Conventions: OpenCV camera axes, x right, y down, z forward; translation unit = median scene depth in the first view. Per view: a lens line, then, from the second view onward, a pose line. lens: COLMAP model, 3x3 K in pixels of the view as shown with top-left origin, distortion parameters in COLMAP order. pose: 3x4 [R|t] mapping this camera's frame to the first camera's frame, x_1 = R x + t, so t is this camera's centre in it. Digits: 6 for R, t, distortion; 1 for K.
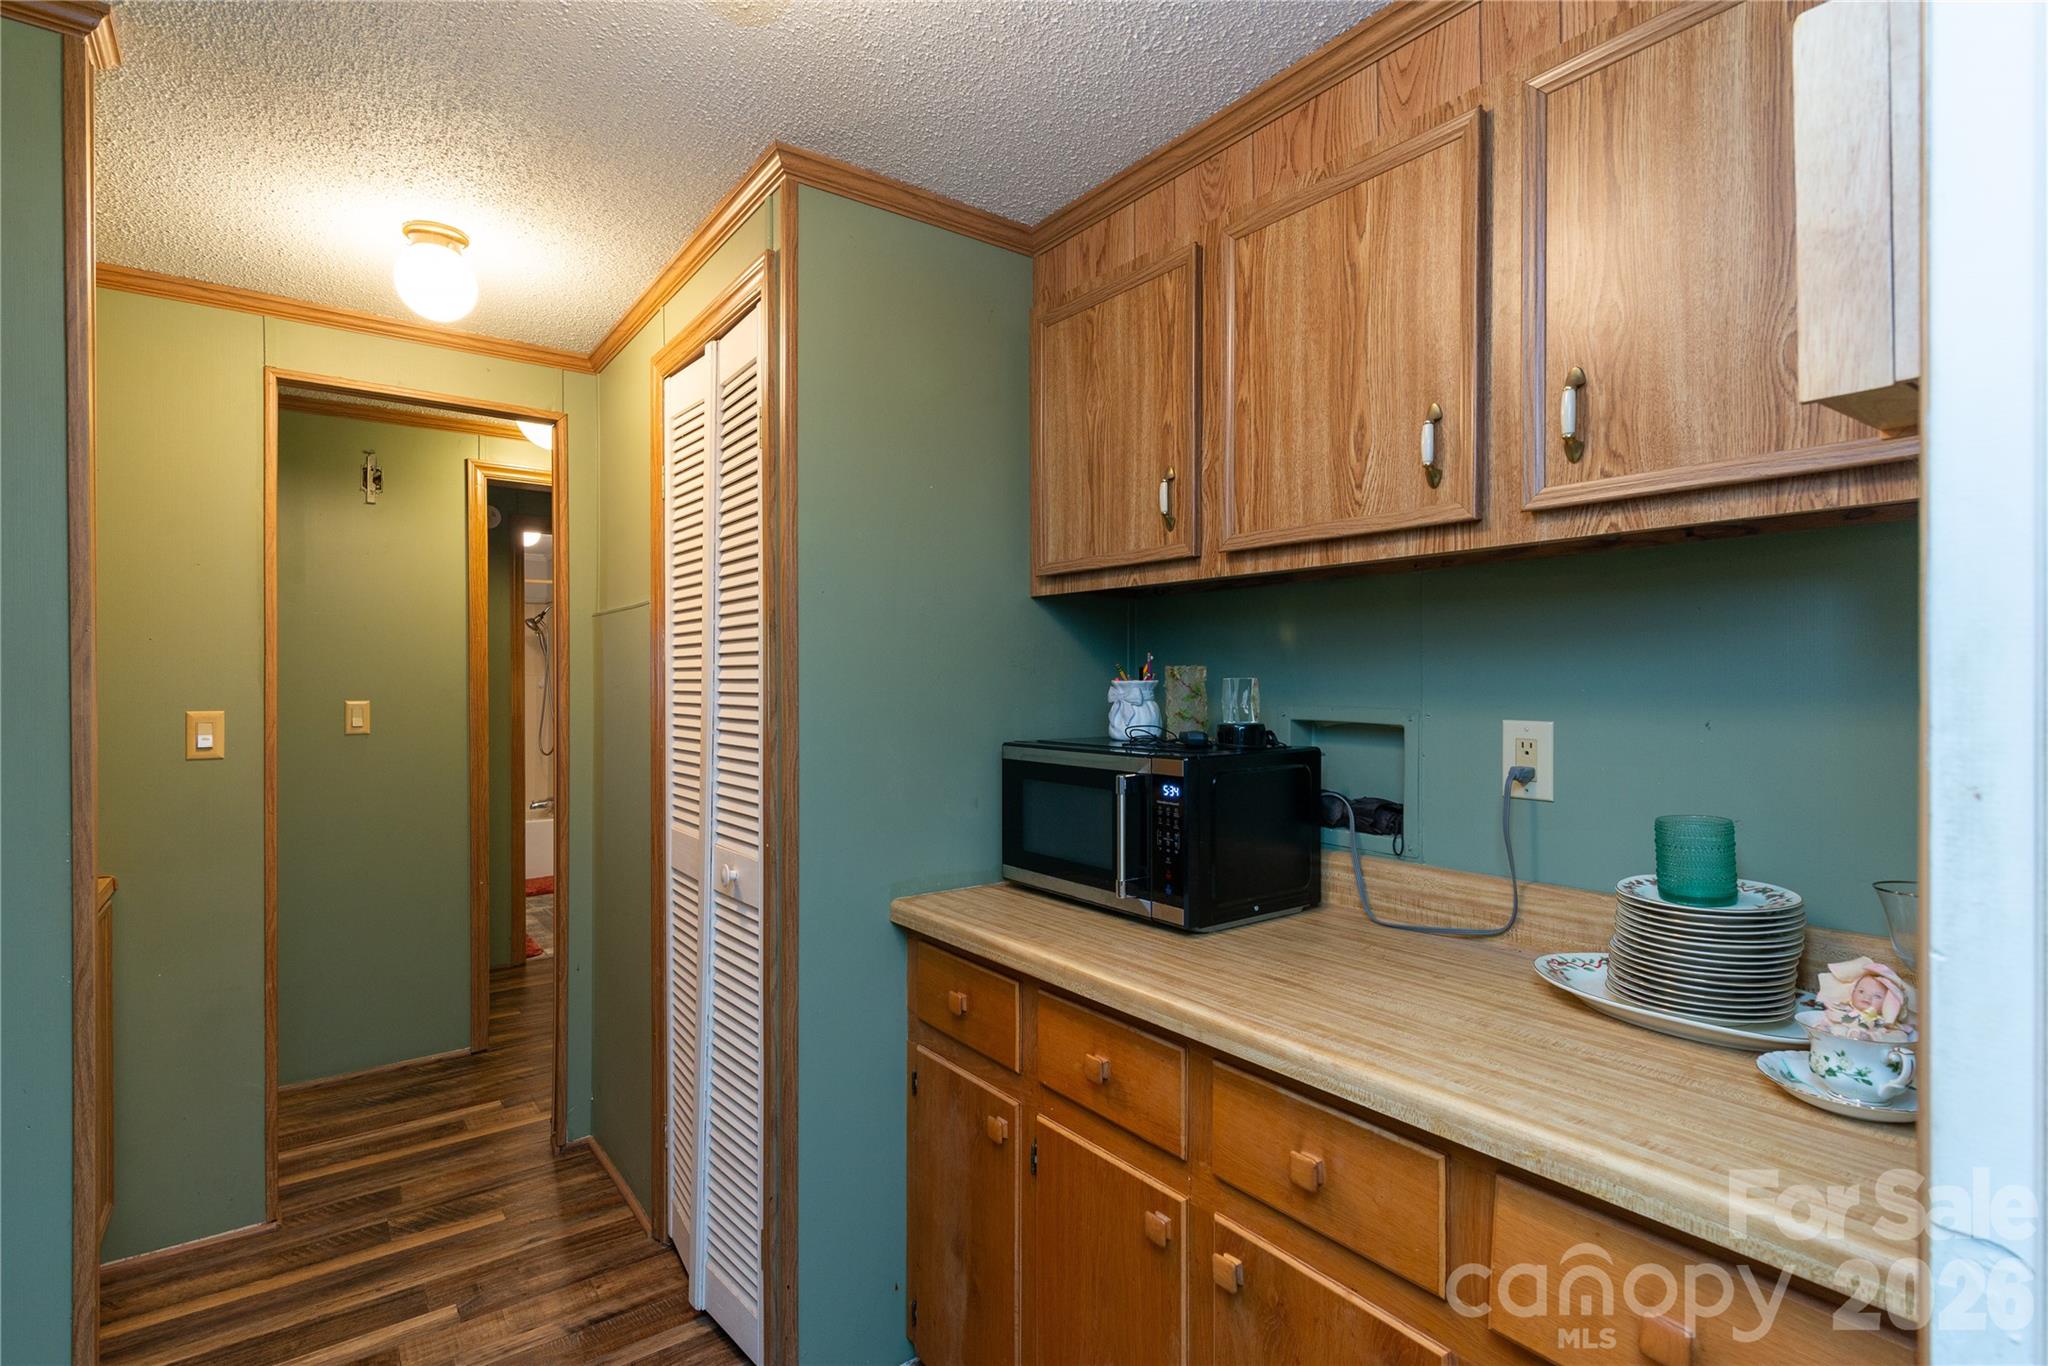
lens RADIAL K [[990.8, 0, 1022.7], [0, 990.8, 683.8], [0, 0, 1]] dist [-0.006008, -0.000107]
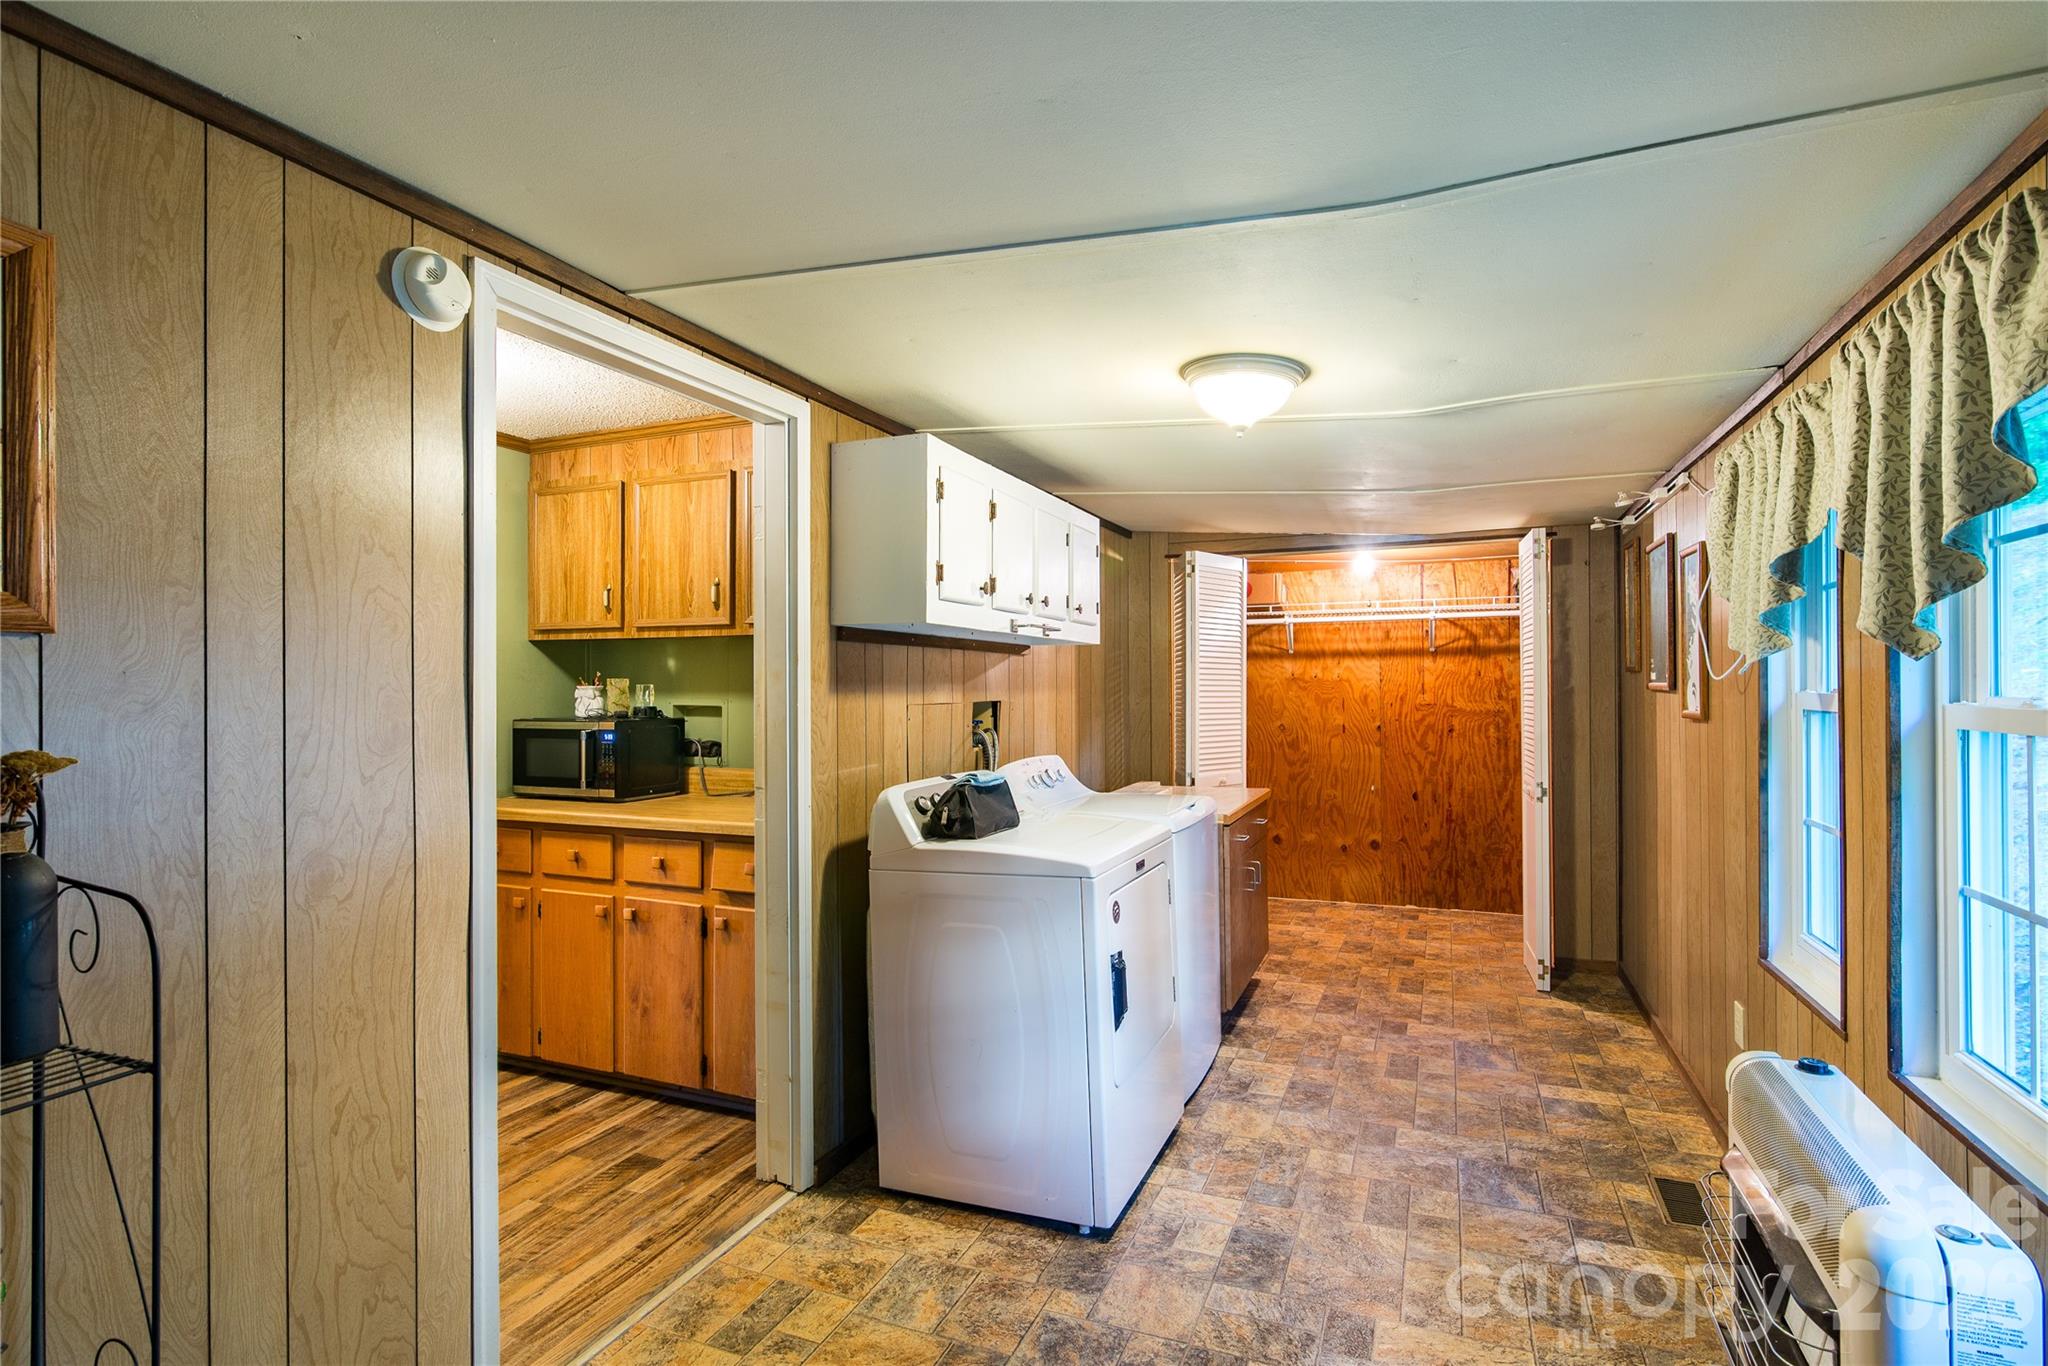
lens RADIAL K [[990.8, 0, 1022.0], [0, 990.8, 690.7], [0, 0, 1]] dist [-0.006008, -0.000107]
pose [[0.864522, 0.000471, 0.502594, -0.143108], [0.002191, 0.999987, -0.004705, 0.017831], [-0.502590, 0.005169, 0.864510, -1.213809]]
